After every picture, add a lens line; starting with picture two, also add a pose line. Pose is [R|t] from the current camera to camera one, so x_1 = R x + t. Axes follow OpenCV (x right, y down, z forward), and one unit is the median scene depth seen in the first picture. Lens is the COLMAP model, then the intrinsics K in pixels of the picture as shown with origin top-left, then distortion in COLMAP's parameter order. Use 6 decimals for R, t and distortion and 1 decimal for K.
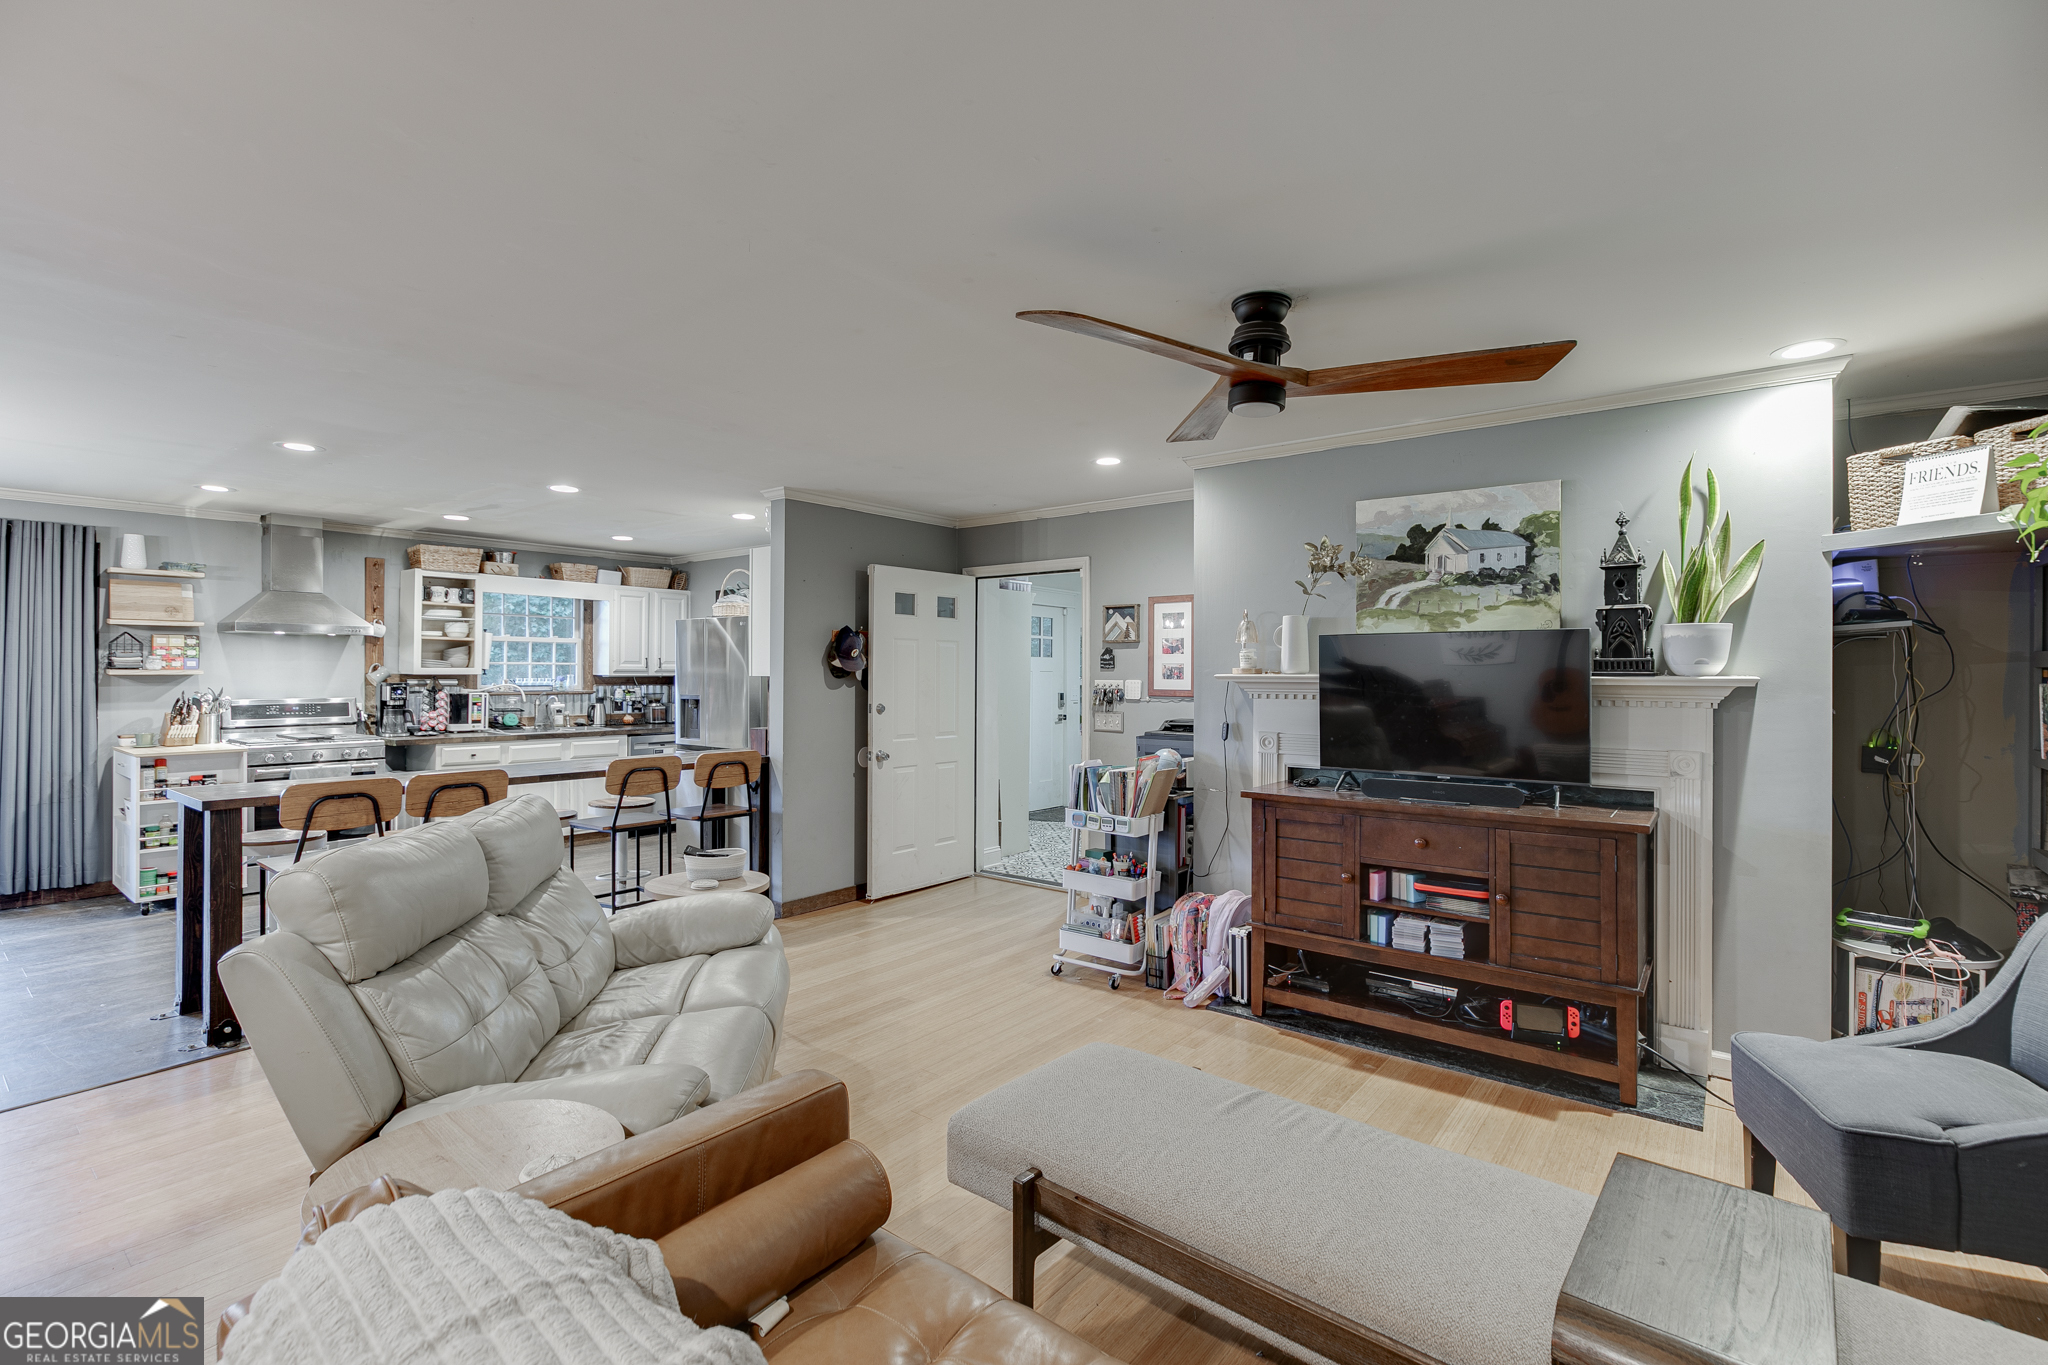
lens RADIAL K [[919.9, 0, 1018.4], [0, 919.9, 667.7], [0, 0, 1]] dist [-0.016969, 0.004420]
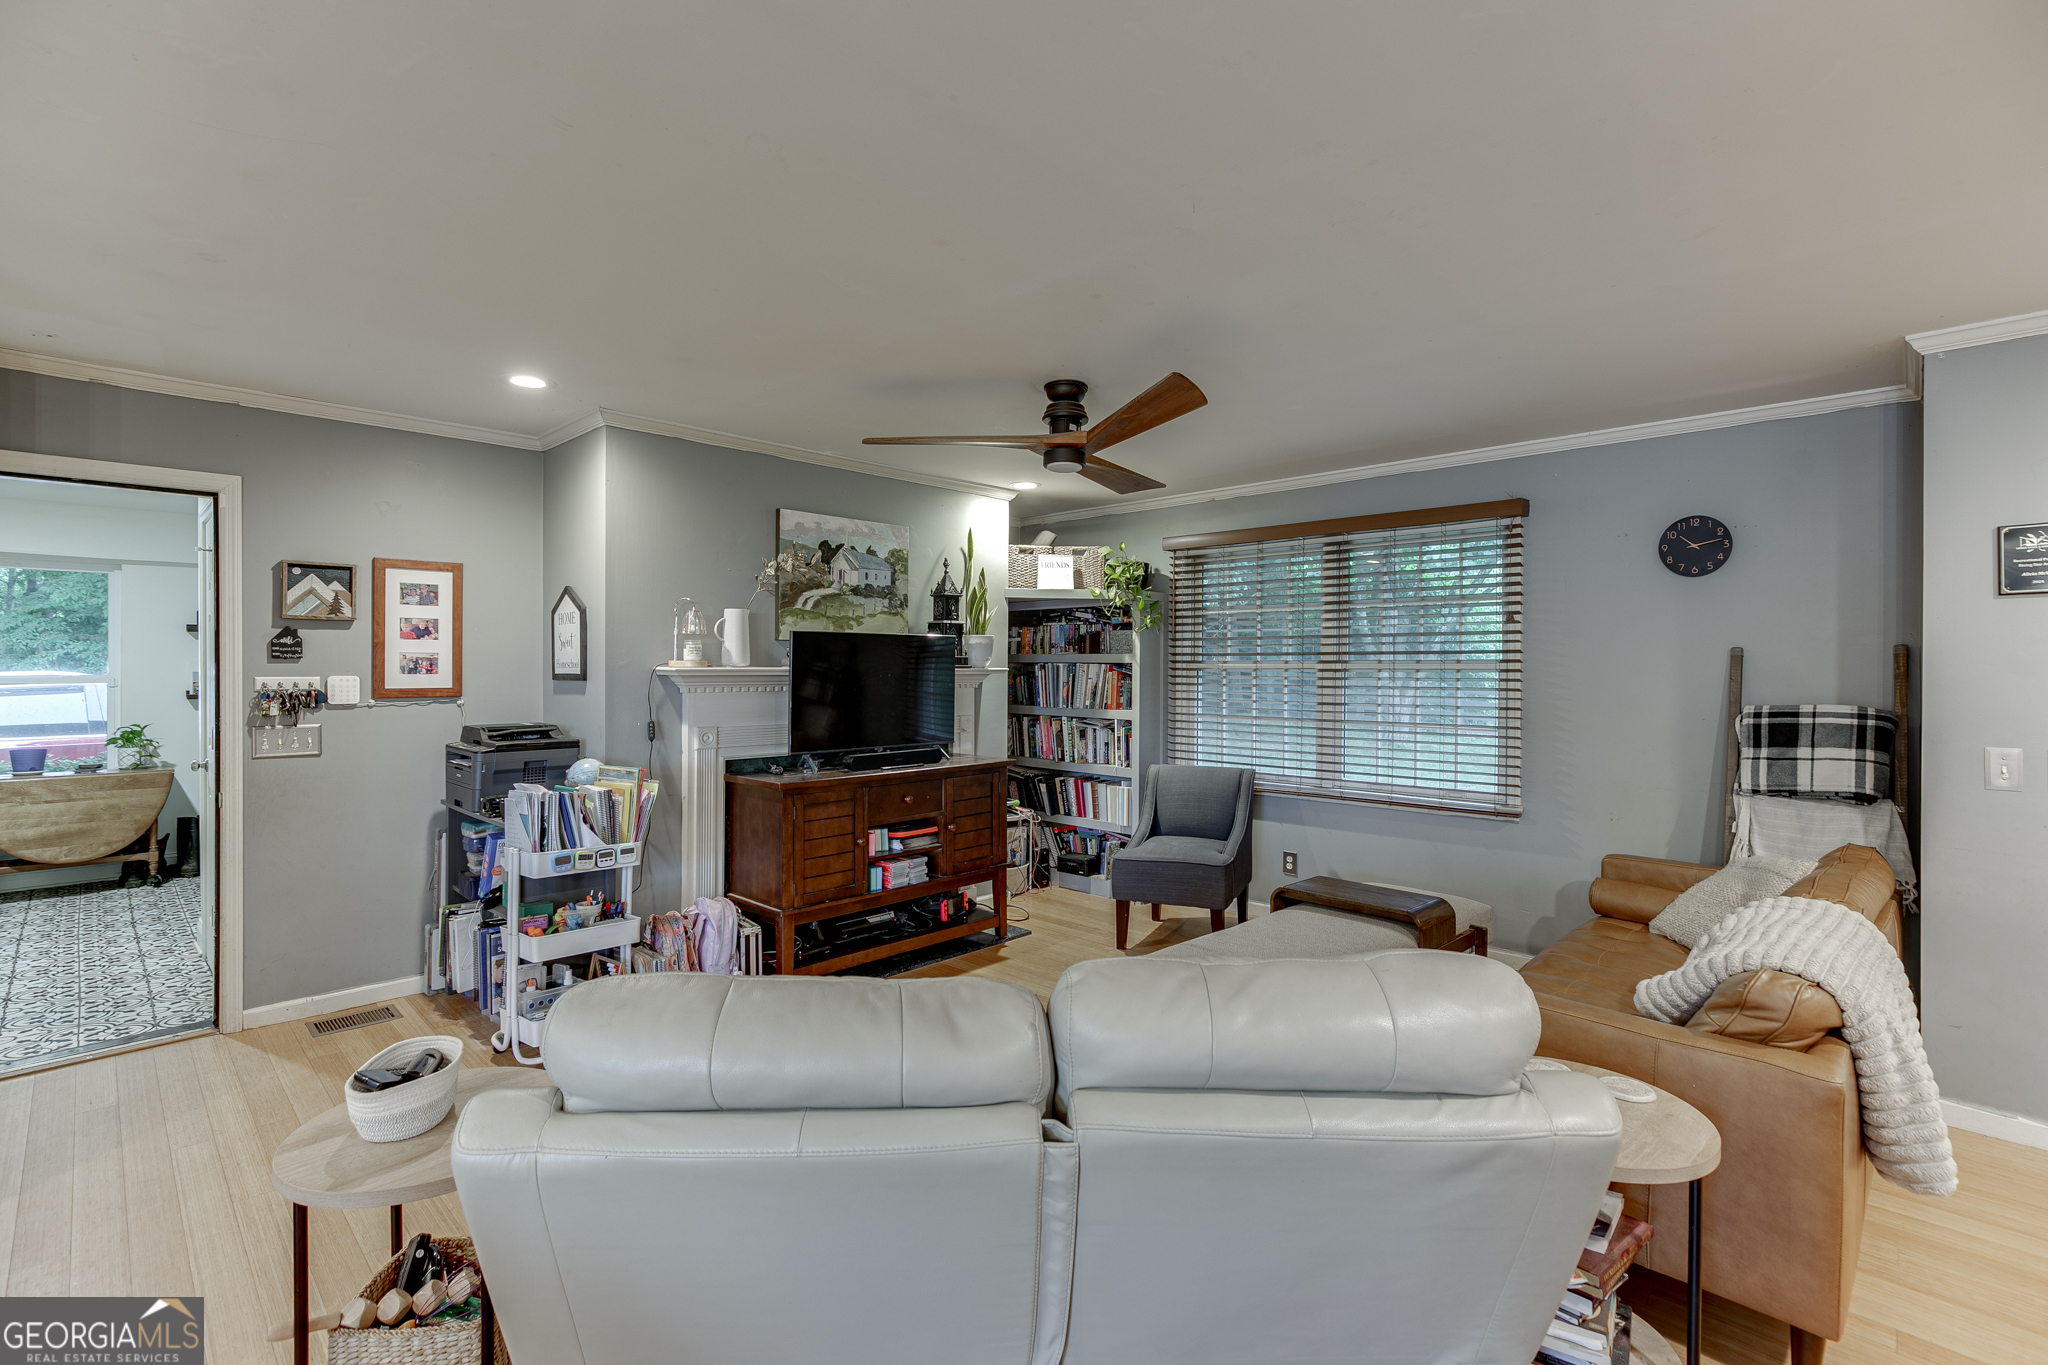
lens RADIAL K [[919.9, 0, 1021.5], [0, 919.9, 674.5], [0, 0, 1]] dist [-0.016969, 0.004420]
pose [[0.104565, -0.010740, 0.994460, -0.520606], [-0.007148, 0.999908, 0.011551, 0.000844], [-0.994492, -0.008316, 0.104478, 0.454526]]
